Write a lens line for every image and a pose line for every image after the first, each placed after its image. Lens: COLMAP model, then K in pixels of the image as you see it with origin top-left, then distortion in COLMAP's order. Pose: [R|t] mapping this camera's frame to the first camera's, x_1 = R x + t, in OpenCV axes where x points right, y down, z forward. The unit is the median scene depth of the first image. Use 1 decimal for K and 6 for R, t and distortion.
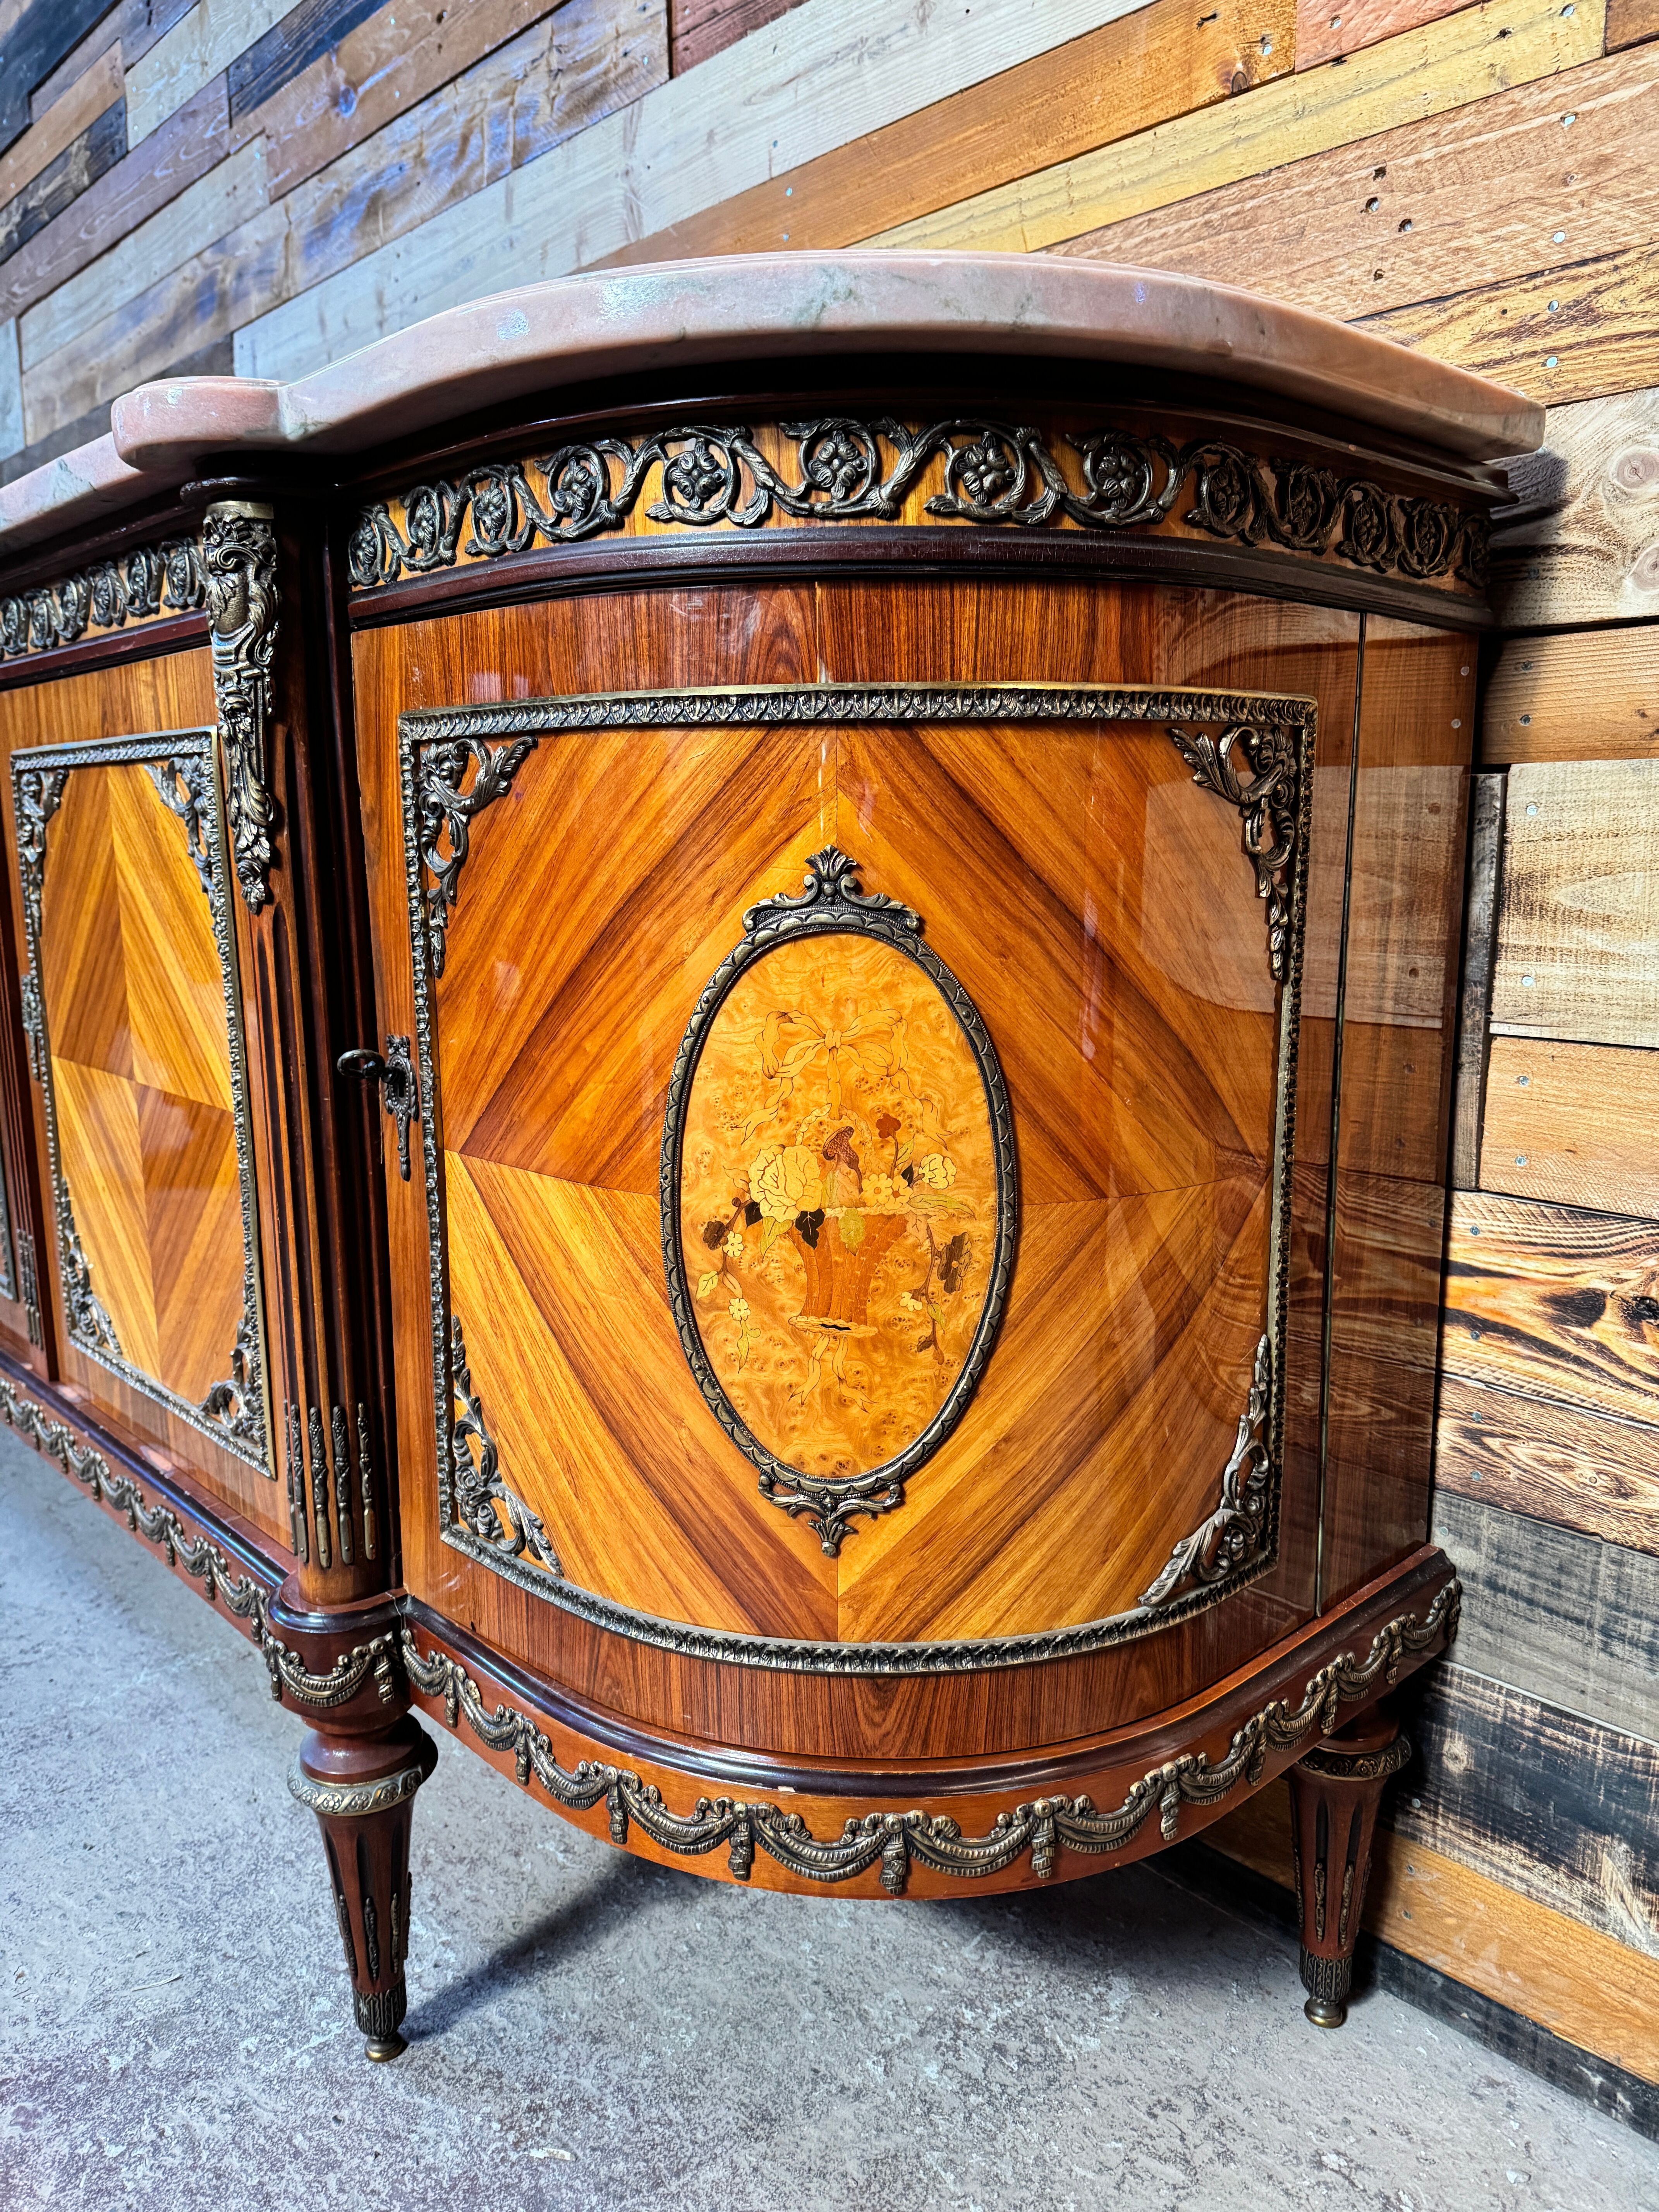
lens RADIAL K [[1569.7, 0, 836.1], [0, 1569.7, 1103.6], [0, 0, 1]] dist [0.013491, -0.022667]
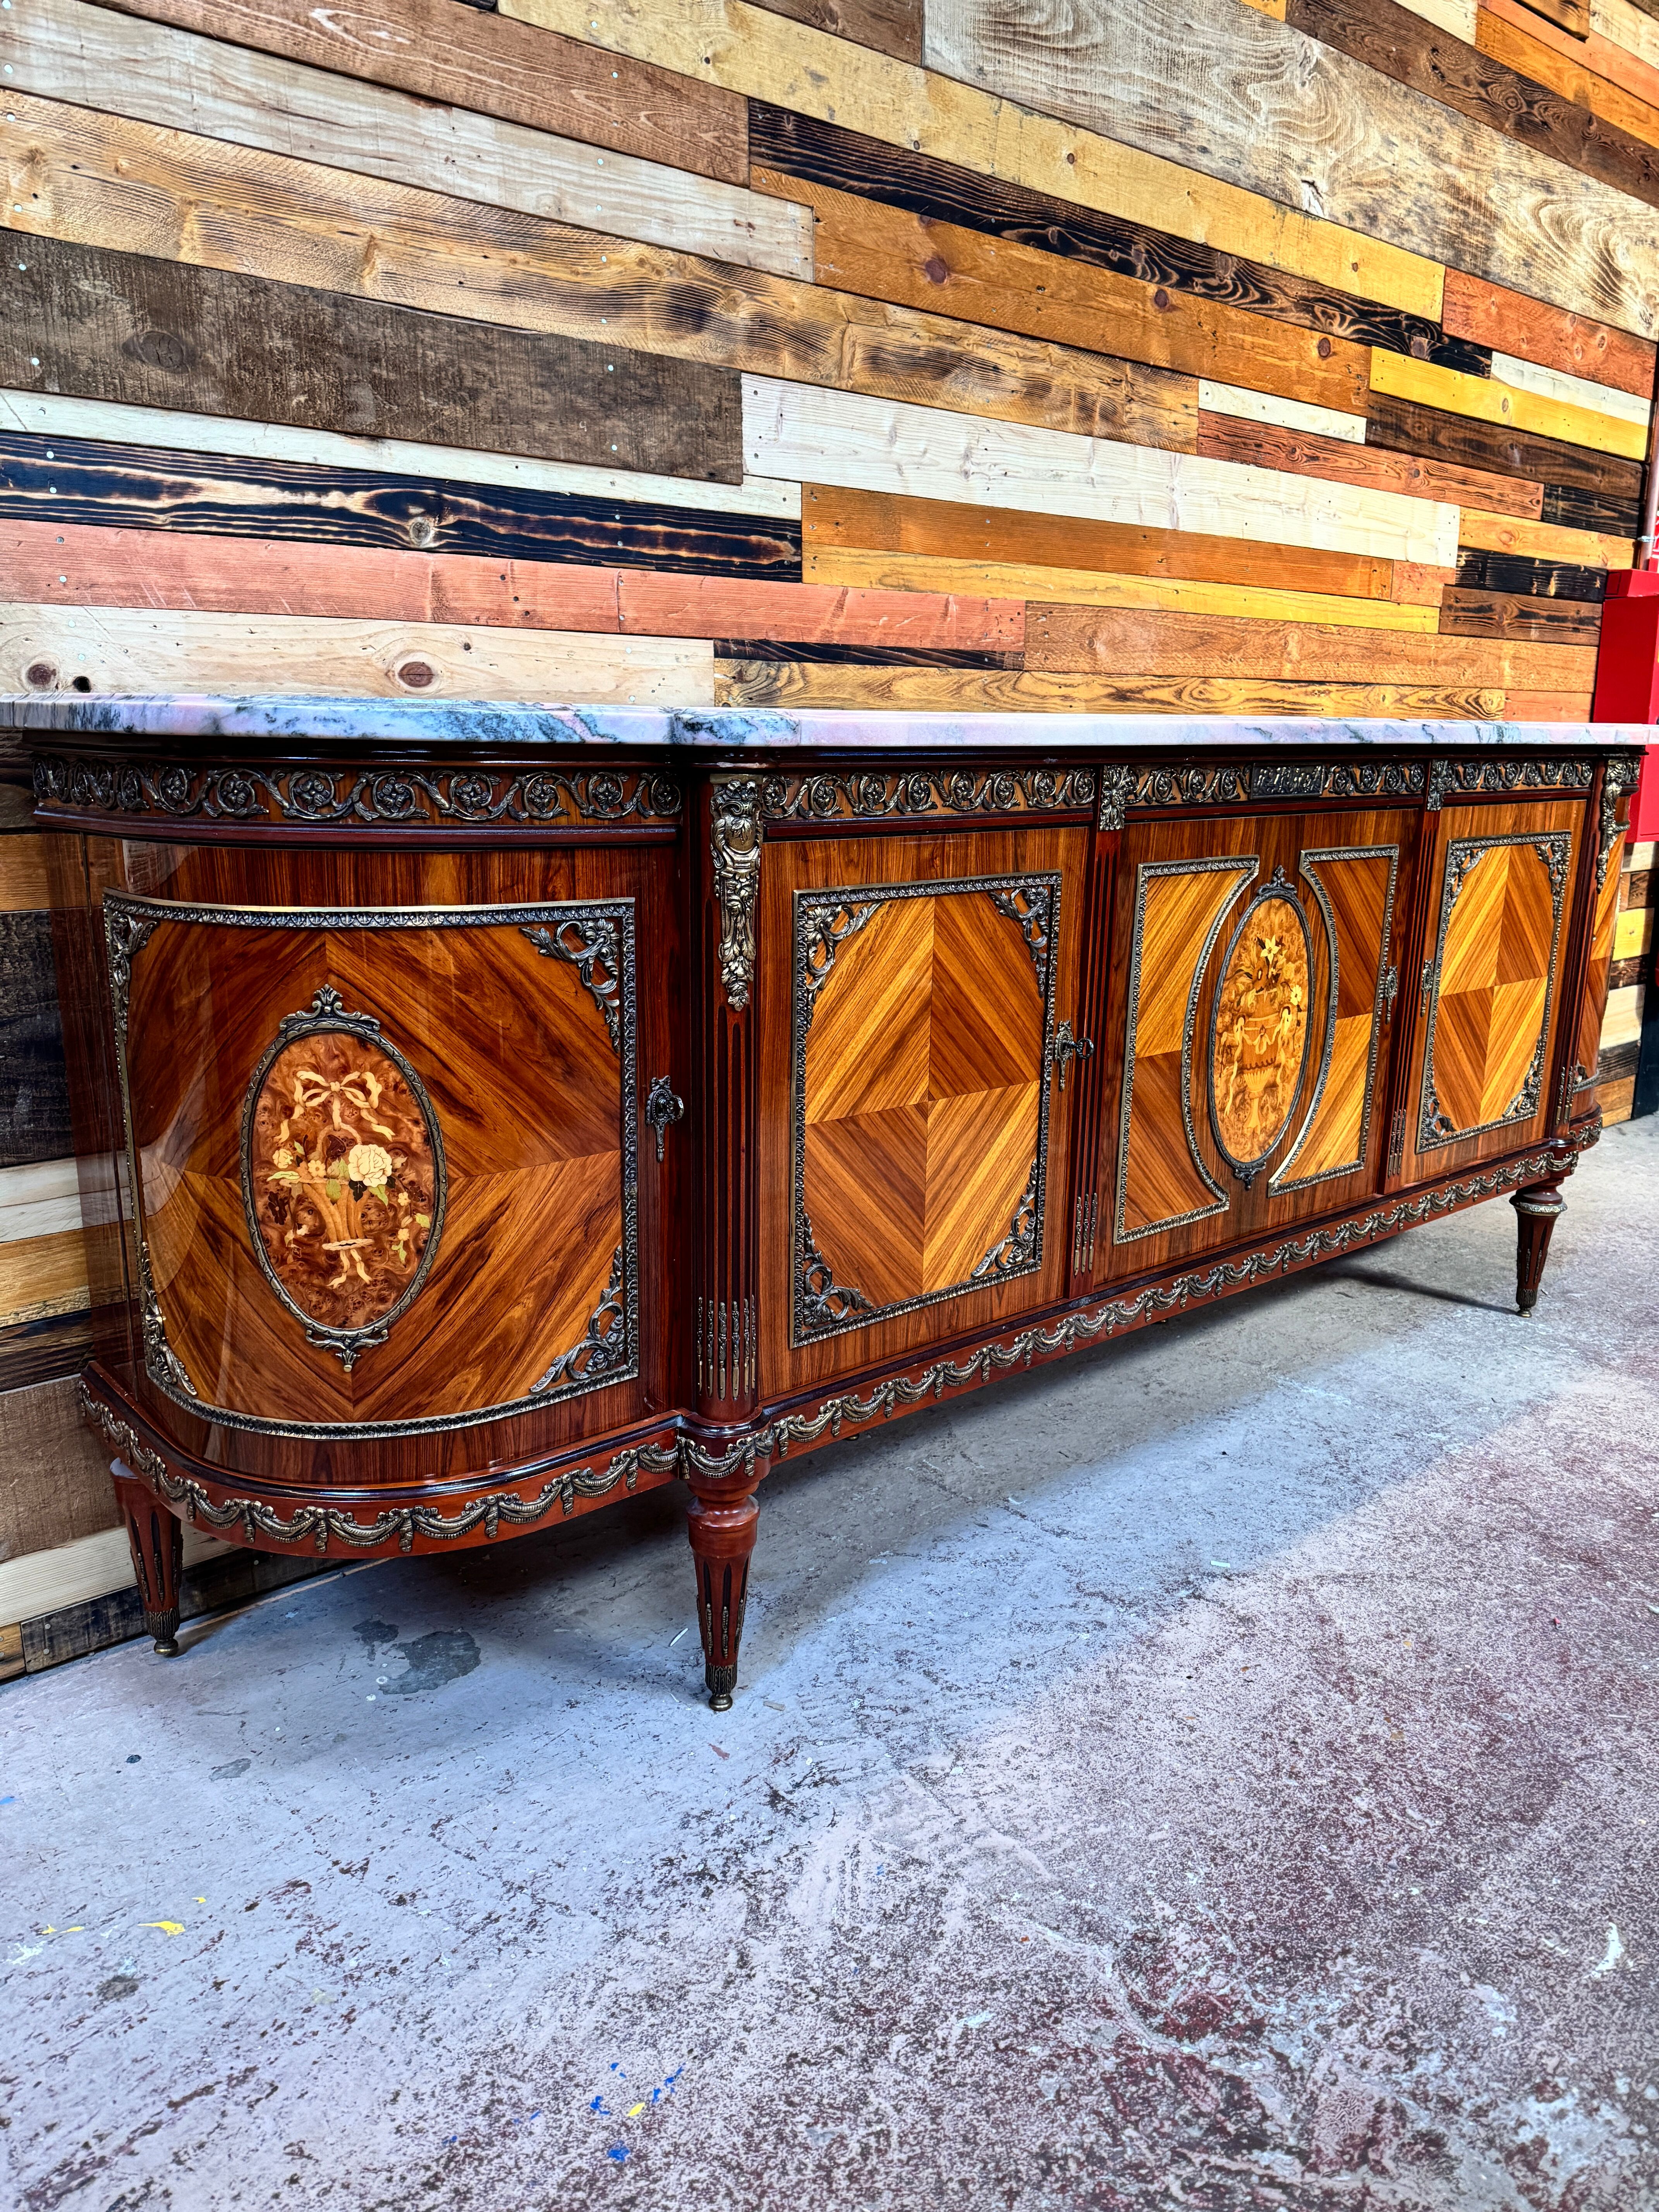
lens RADIAL K [[1569.7, 0, 823.1], [0, 1569.7, 1102.2], [0, 0, 1]] dist [0.013491, -0.022667]
pose [[0.043667, -0.223841, 0.973647, -3.160178], [0.163919, 0.962974, 0.214036, -0.573695], [-0.985507, 0.150253, 0.078742, 2.099498]]
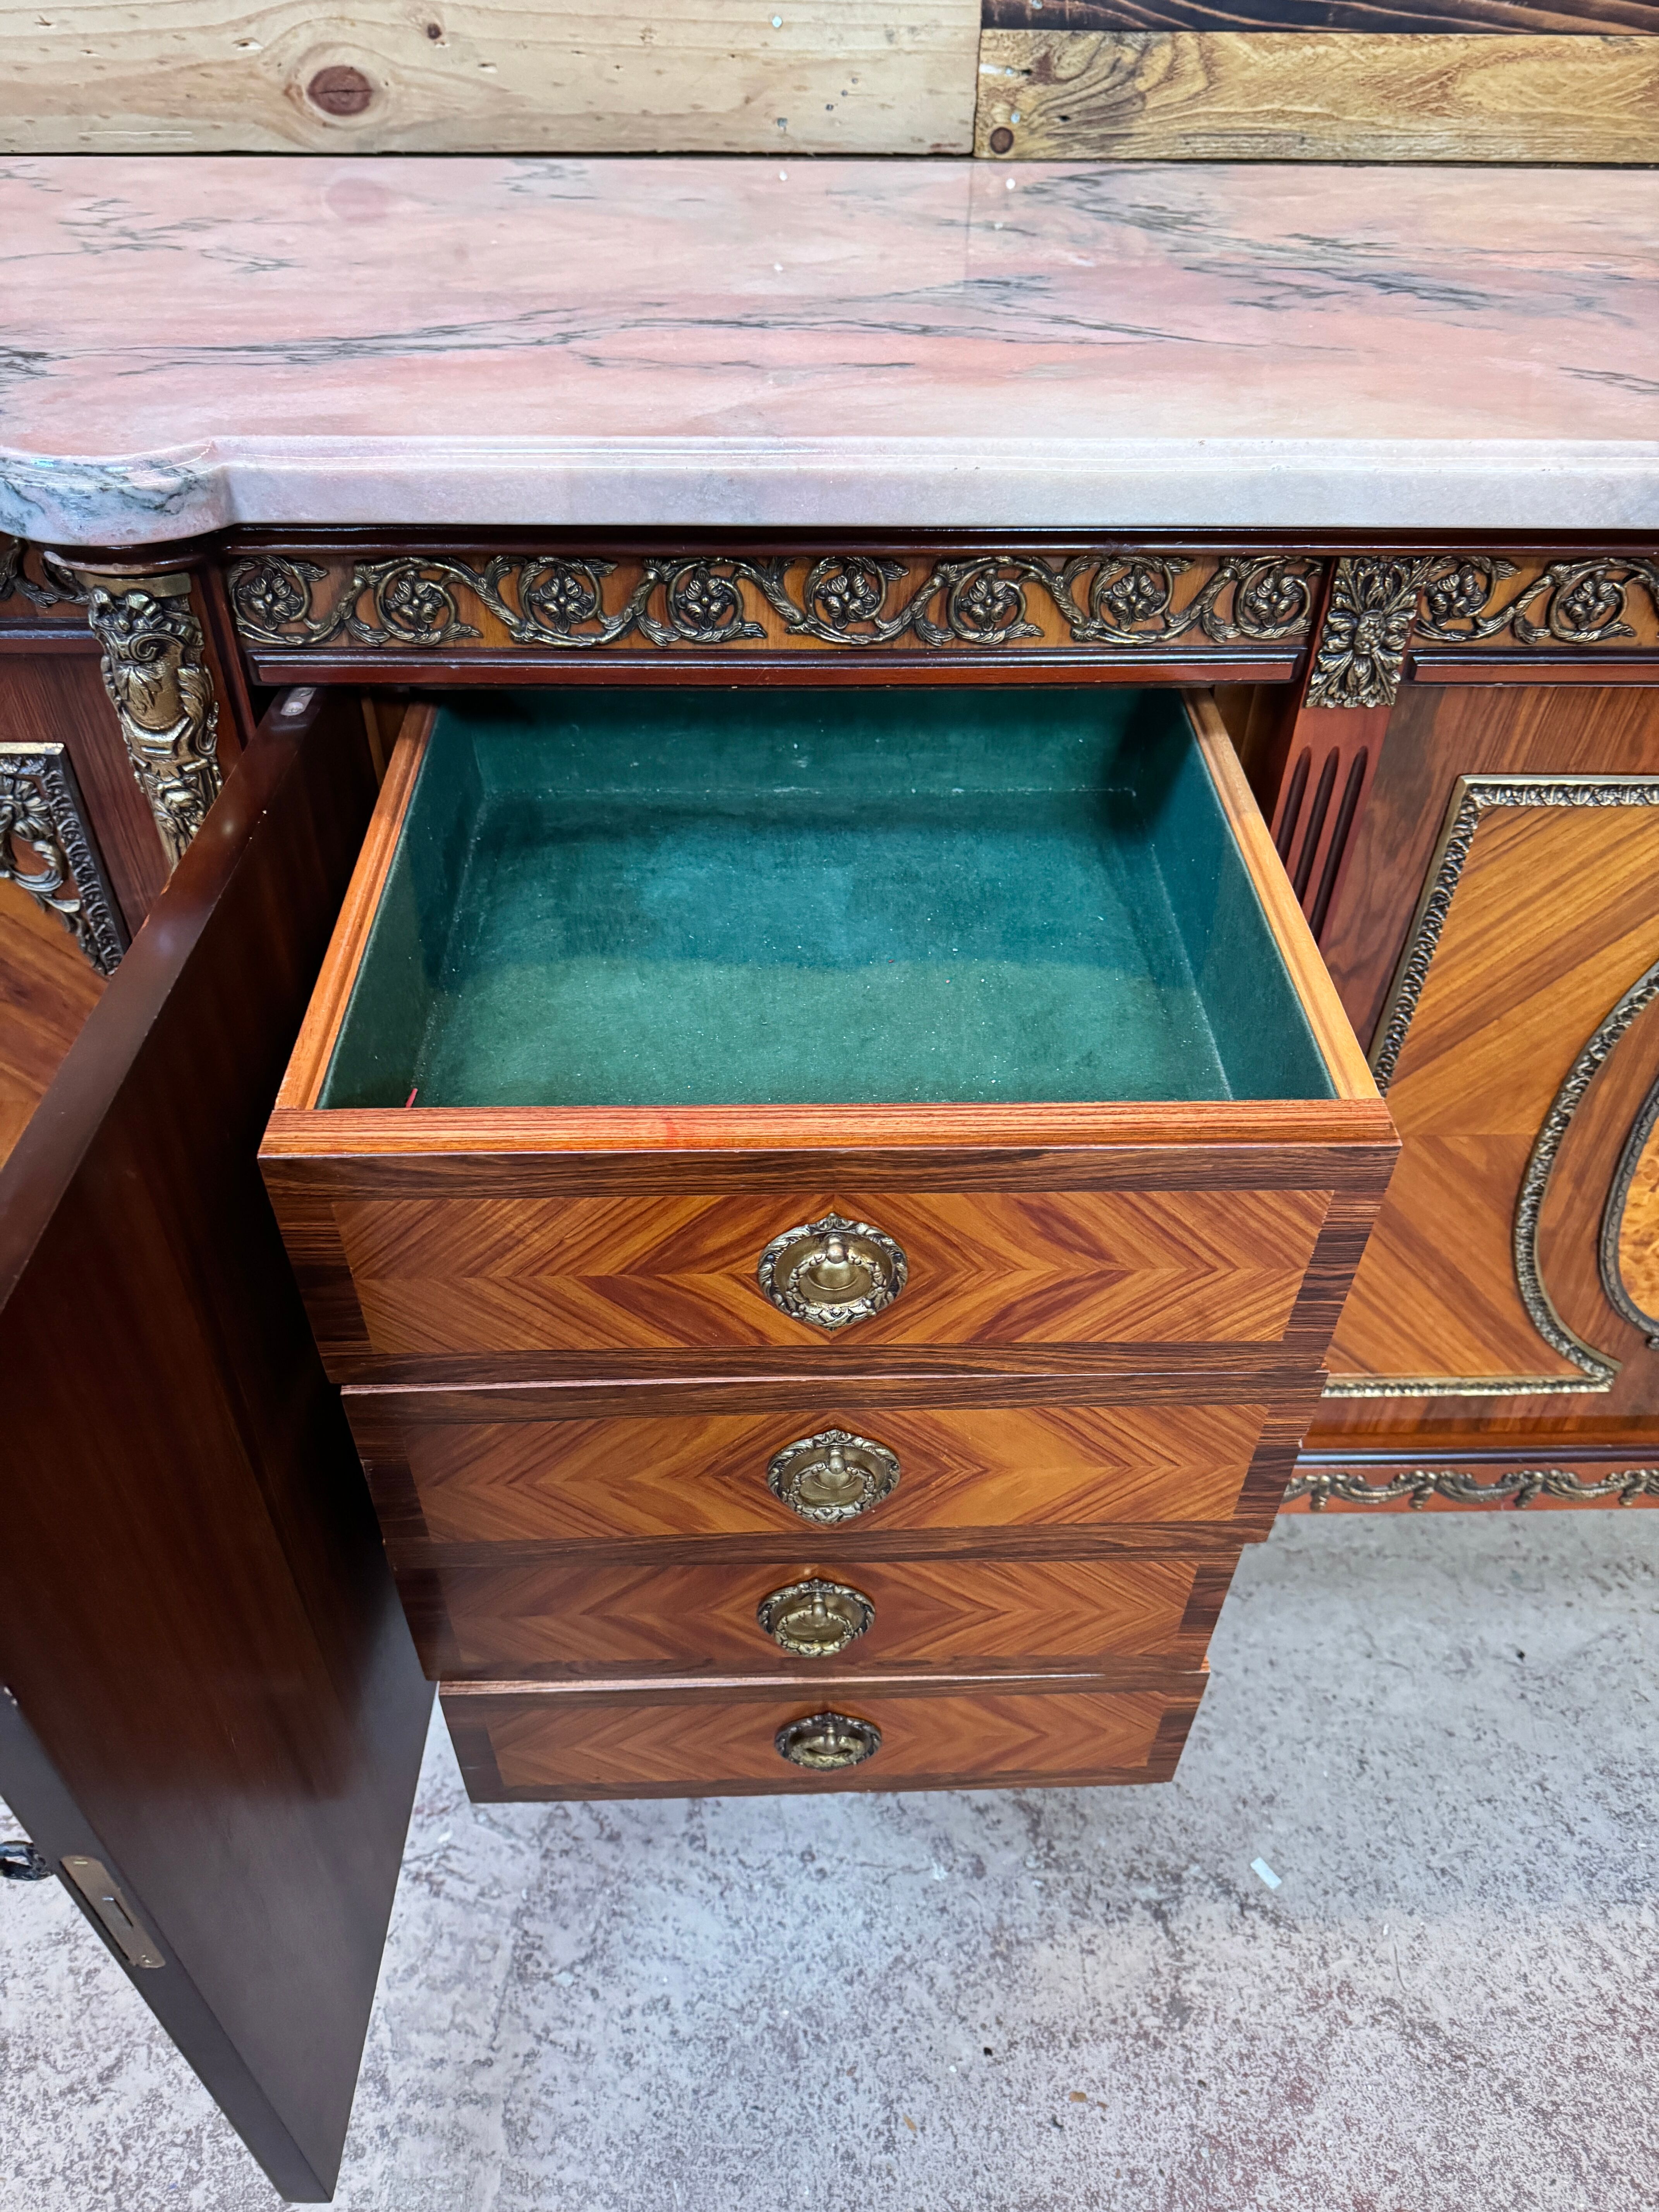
lens RADIAL K [[1569.7, 0, 812.7], [0, 1569.7, 1112.2], [0, 0, 1]] dist [0.013491, -0.022667]
pose [[0.669944, -0.472097, 0.572974, -1.959808], [0.116043, 0.828877, 0.547264, -0.717393], [-0.733286, -0.300147, 0.610085, 1.518195]]
